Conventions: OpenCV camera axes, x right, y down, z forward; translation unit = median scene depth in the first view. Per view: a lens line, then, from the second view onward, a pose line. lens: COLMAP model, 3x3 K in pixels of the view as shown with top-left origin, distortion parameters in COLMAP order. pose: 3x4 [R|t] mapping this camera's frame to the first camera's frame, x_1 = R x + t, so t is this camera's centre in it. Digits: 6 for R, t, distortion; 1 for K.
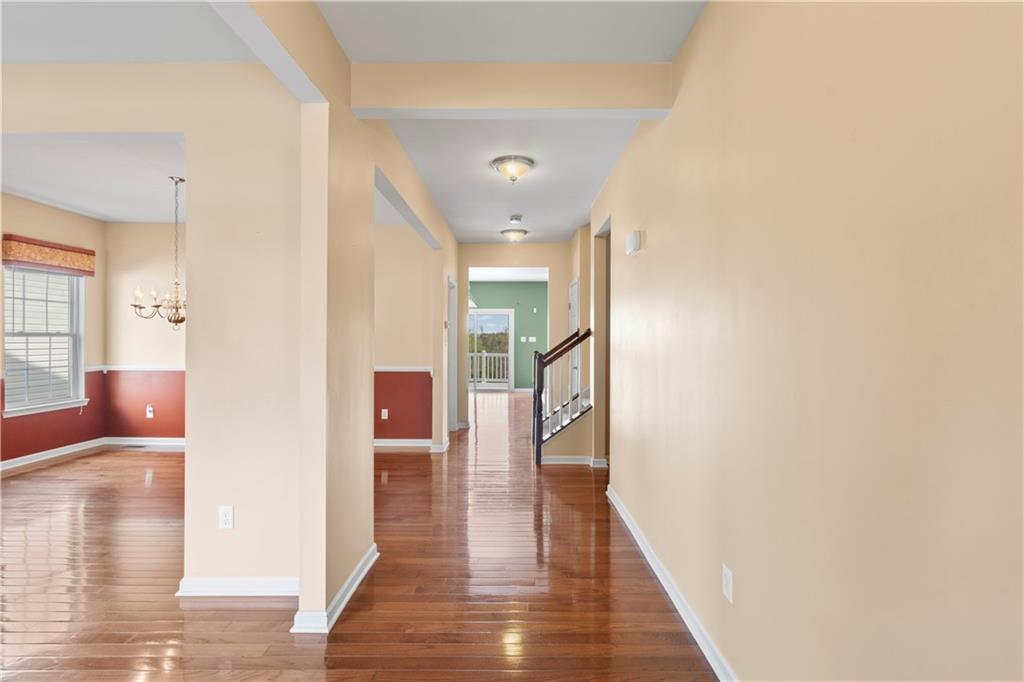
lens RADIAL K [[486.4, 0, 511.7], [0, 486.4, 336.8], [0, 0, 1]] dist [-0.001269, 0.000512]
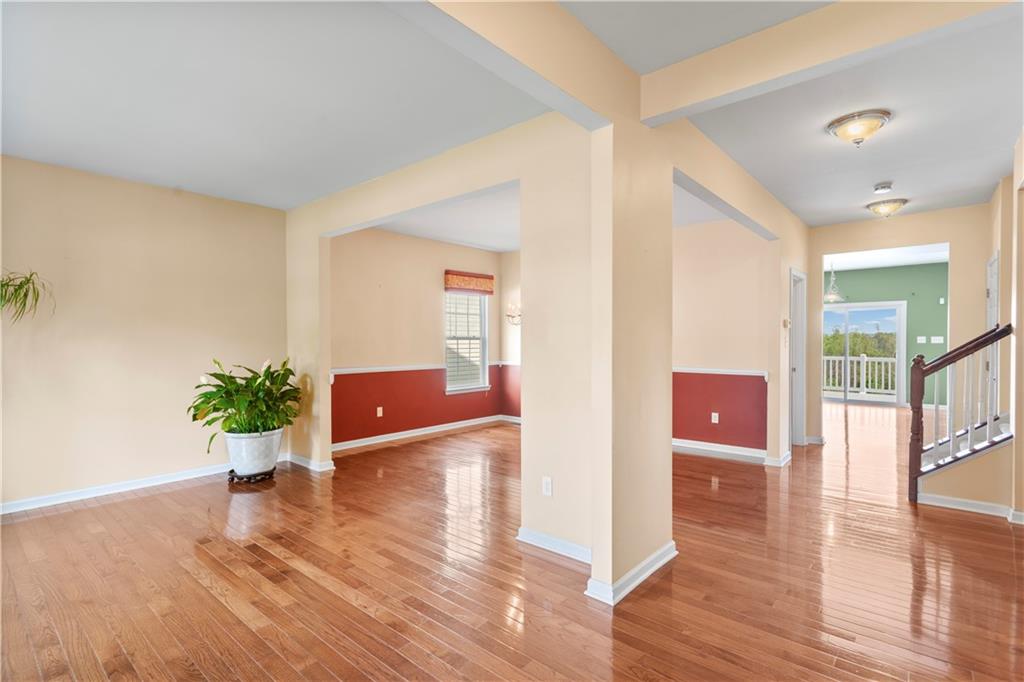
lens RADIAL K [[486.4, 0, 511.5], [0, 486.4, 339.8], [0, 0, 1]] dist [-0.001269, 0.000512]
pose [[0.760040, -0.005262, -0.649855, 0.060939], [0.006693, 0.999978, -0.000269, 0.001754], [0.649842, -0.004145, 0.760058, 0.005762]]
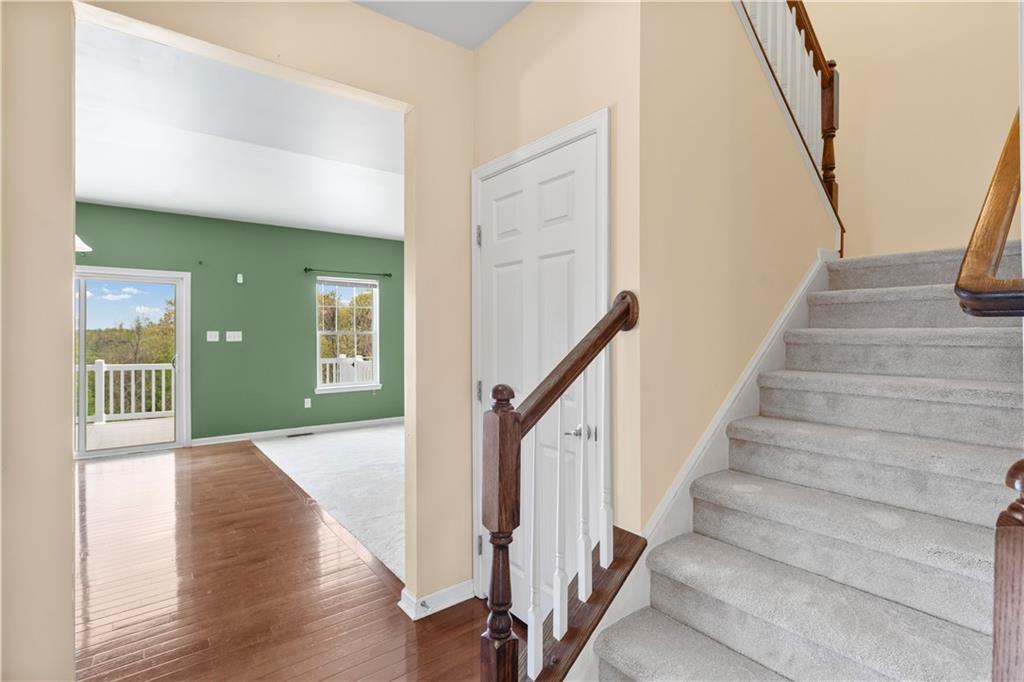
lens RADIAL K [[486.4, 0, 513.2], [0, 486.4, 336.7], [0, 0, 1]] dist [-0.001269, 0.000512]
pose [[0.784286, -0.004871, 0.620380, -0.085492], [0.001261, 0.999980, 0.006257, 0.005402], [-0.620398, -0.004125, 0.784276, 0.869276]]
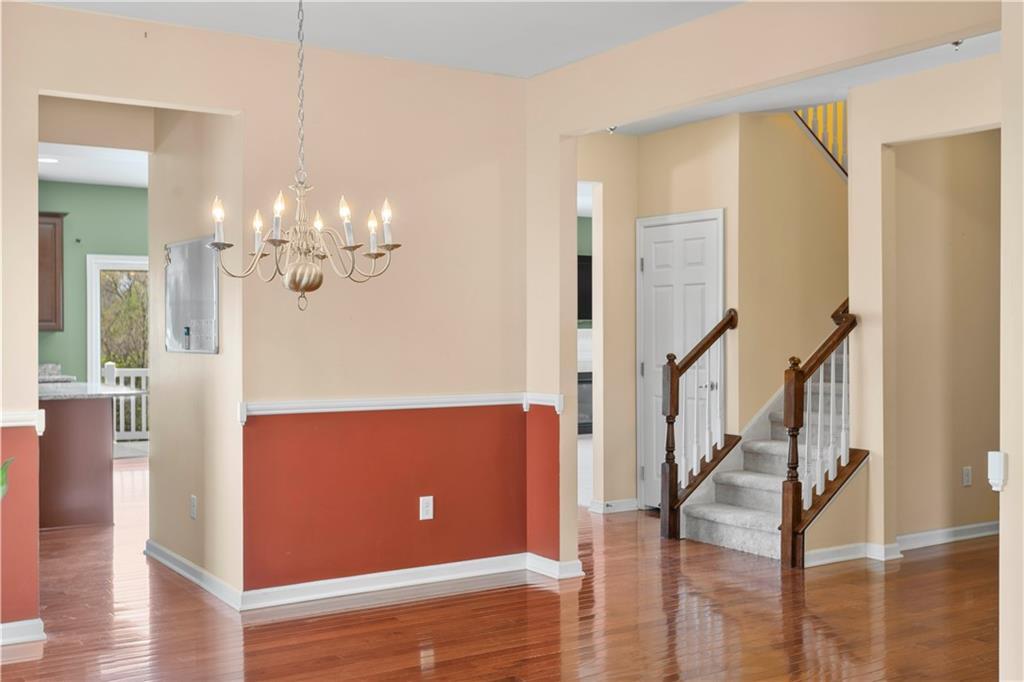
lens RADIAL K [[1153.6, 0, 514.4], [0, 1153.6, 343.0], [0, 0, 1]] dist [0.030600, 0.000000]
pose [[0.821637, -0.010464, 0.569916, -0.792262], [0.002602, 0.999890, 0.014607, -0.000226], [-0.570006, -0.010519, 0.821573, 0.129241]]
